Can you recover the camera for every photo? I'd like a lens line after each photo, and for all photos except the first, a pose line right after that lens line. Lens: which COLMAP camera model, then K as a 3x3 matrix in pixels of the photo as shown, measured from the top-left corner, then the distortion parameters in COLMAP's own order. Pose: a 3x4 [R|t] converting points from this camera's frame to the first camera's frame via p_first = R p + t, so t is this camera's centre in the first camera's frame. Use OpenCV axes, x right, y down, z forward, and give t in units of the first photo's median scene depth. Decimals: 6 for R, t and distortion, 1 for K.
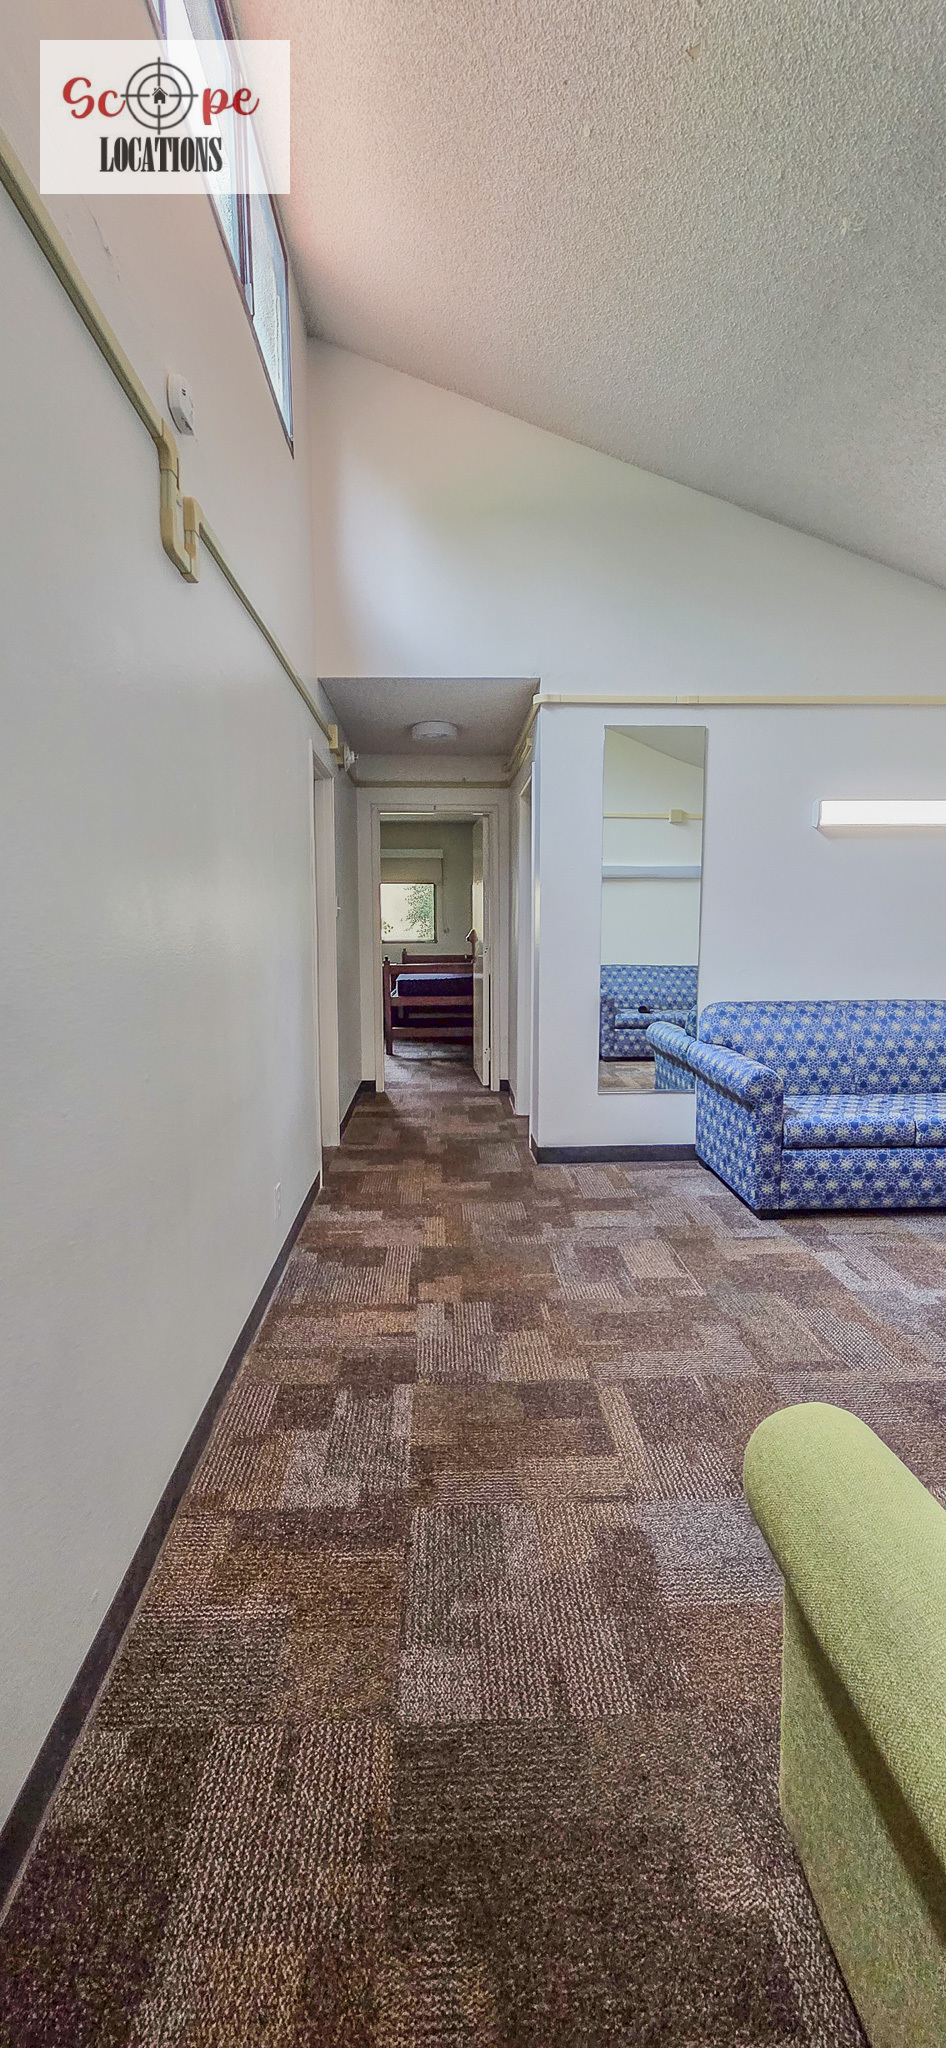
lens RADIAL K [[844.9, 0, 473.6], [0, 844.9, 1023.5], [0, 0, 1]] dist [-0.000523, 0.002082]
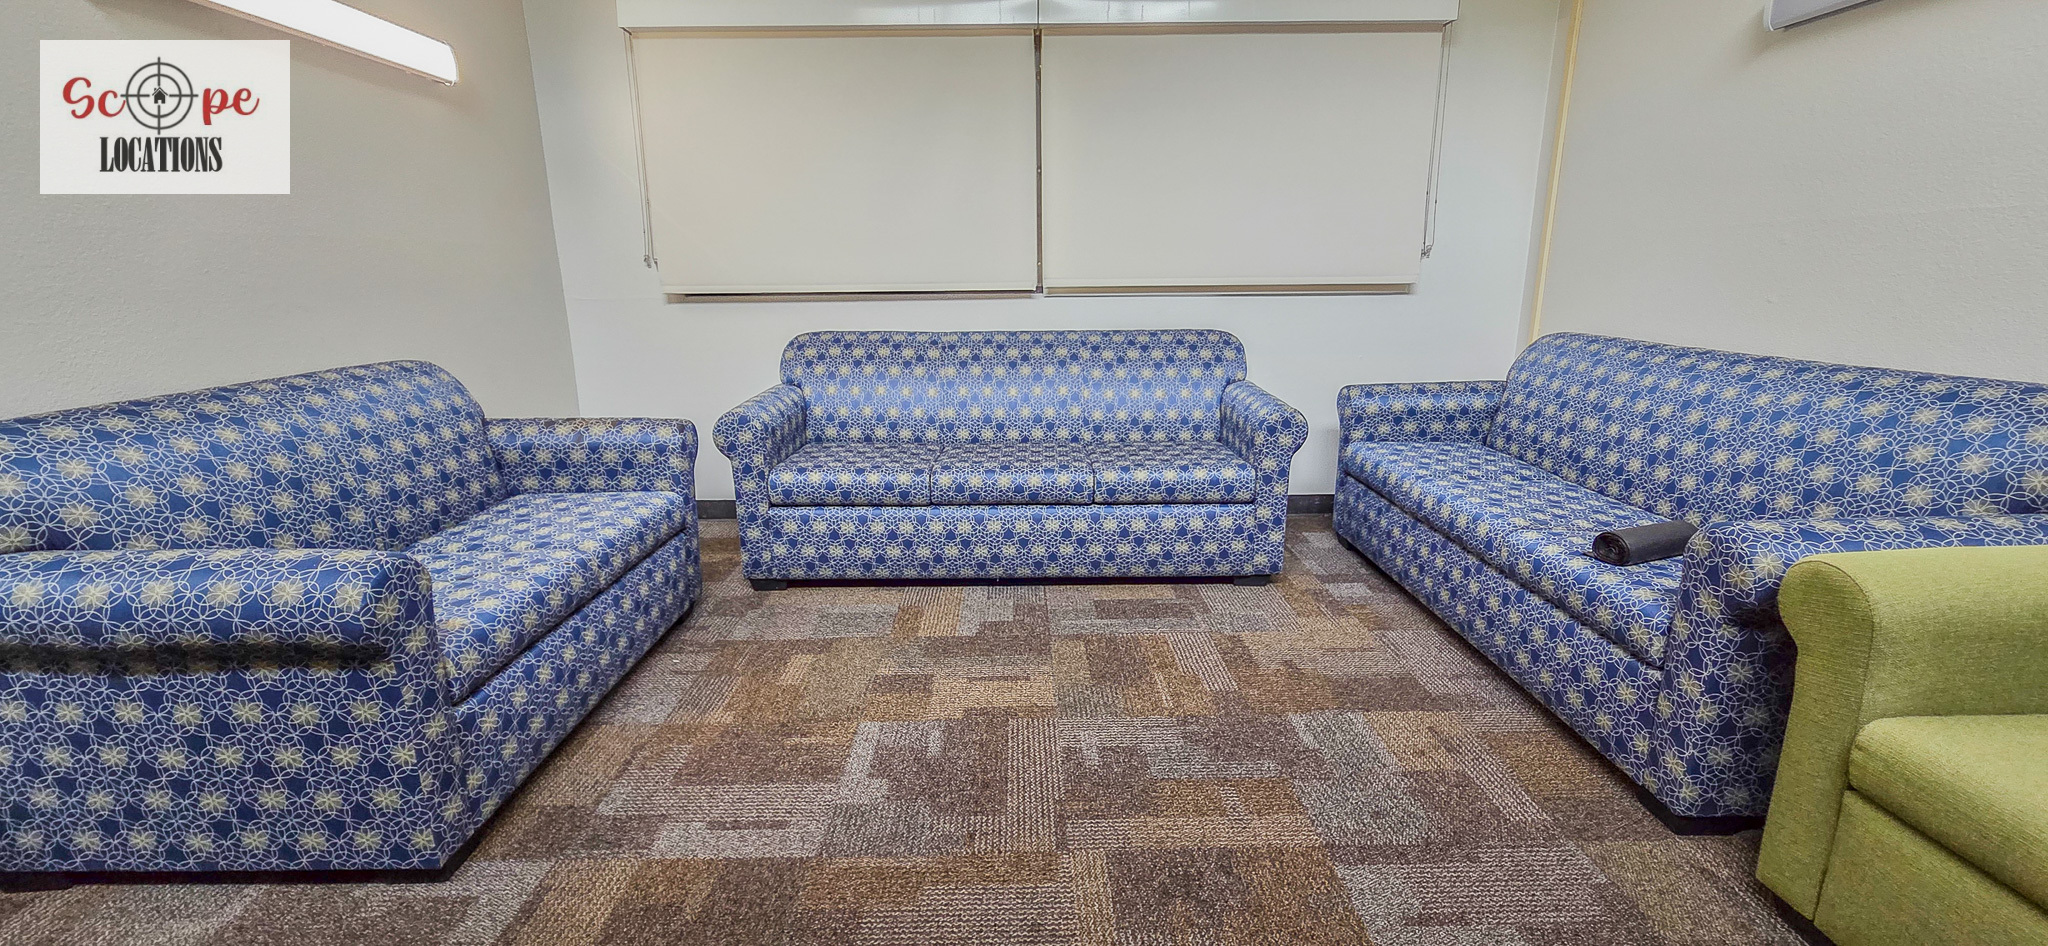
lens RADIAL K [[844.9, 0, 1030.6], [0, 844.9, 464.9], [0, 0, 1]] dist [-0.000523, 0.002082]
pose [[0.023158, -0.228458, 0.973278, -0.031799], [0.131316, 0.965800, 0.223578, -0.033439], [-0.991070, 0.122629, 0.052366, 0.584141]]
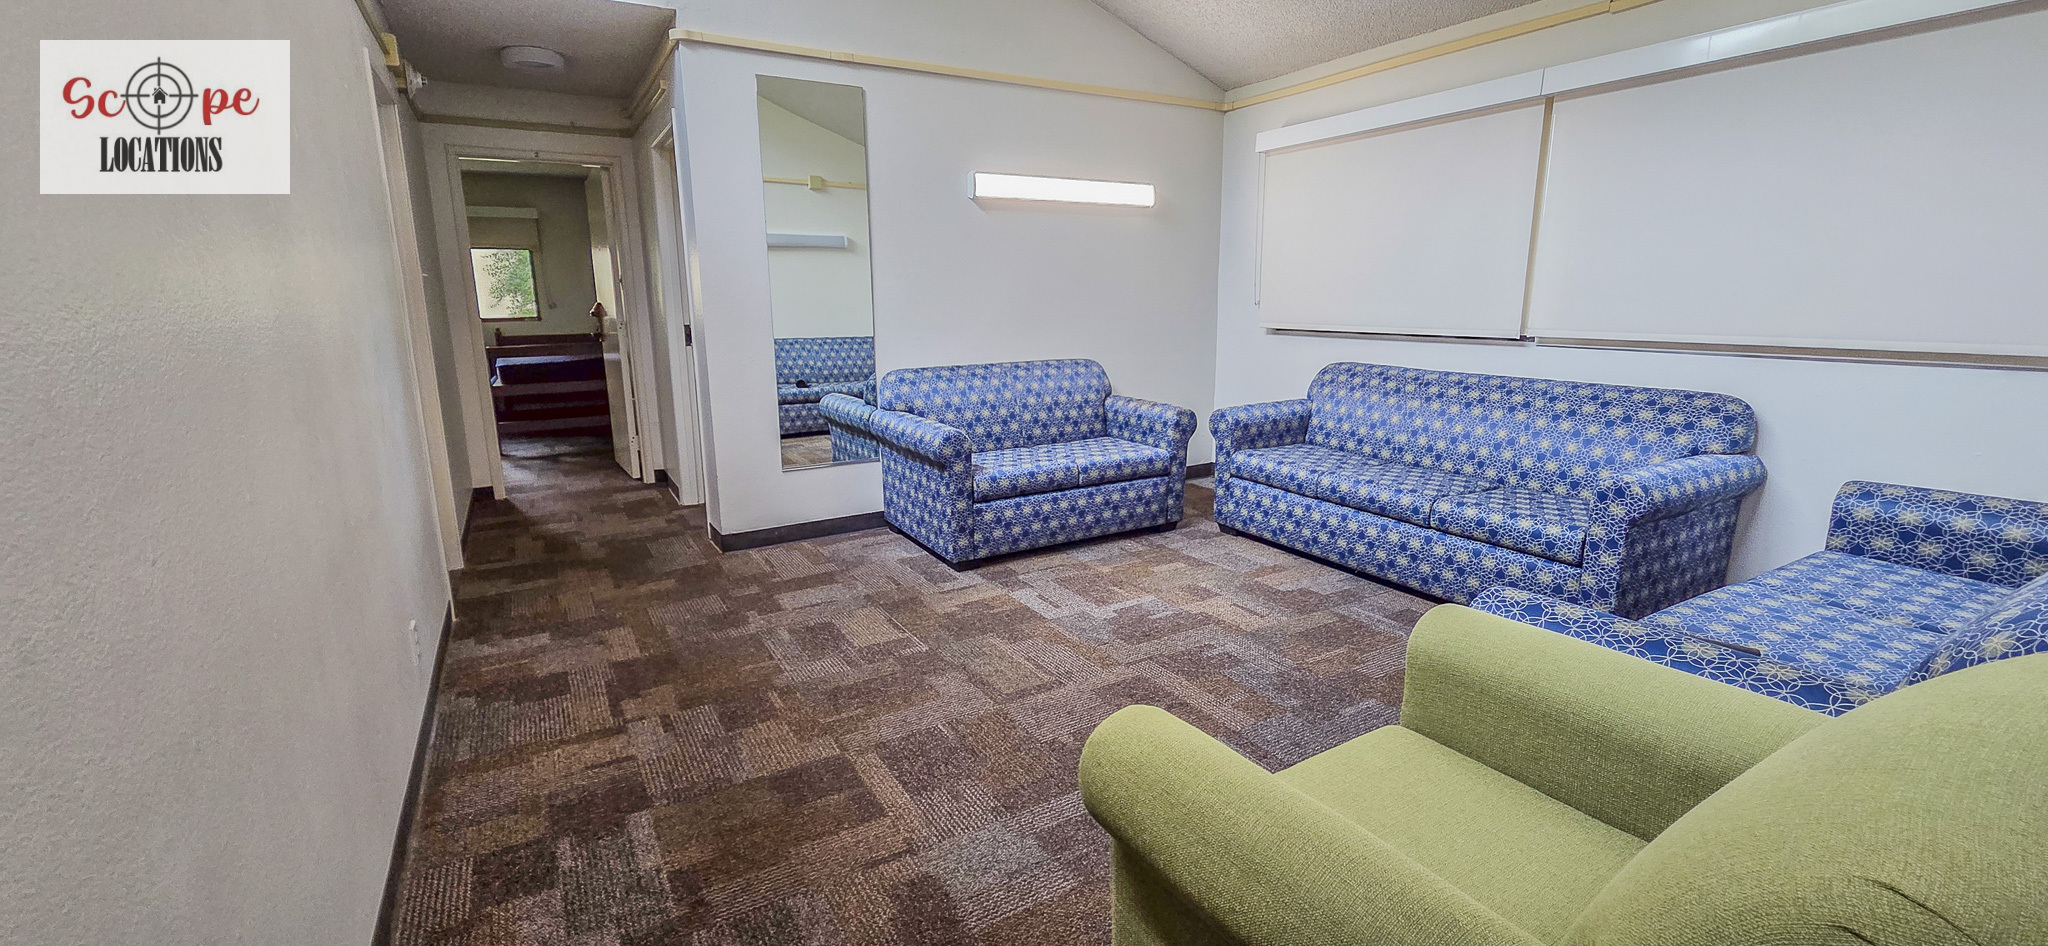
lens RADIAL K [[844.9, 0, 1030.2], [0, 844.9, 466.0], [0, 0, 1]] dist [-0.000523, 0.002082]
pose [[0.879504, -0.101269, 0.464992, -0.056548], [0.064578, 0.993455, 0.094216, 0.004892], [-0.471490, -0.052835, 0.880287, 0.025092]]
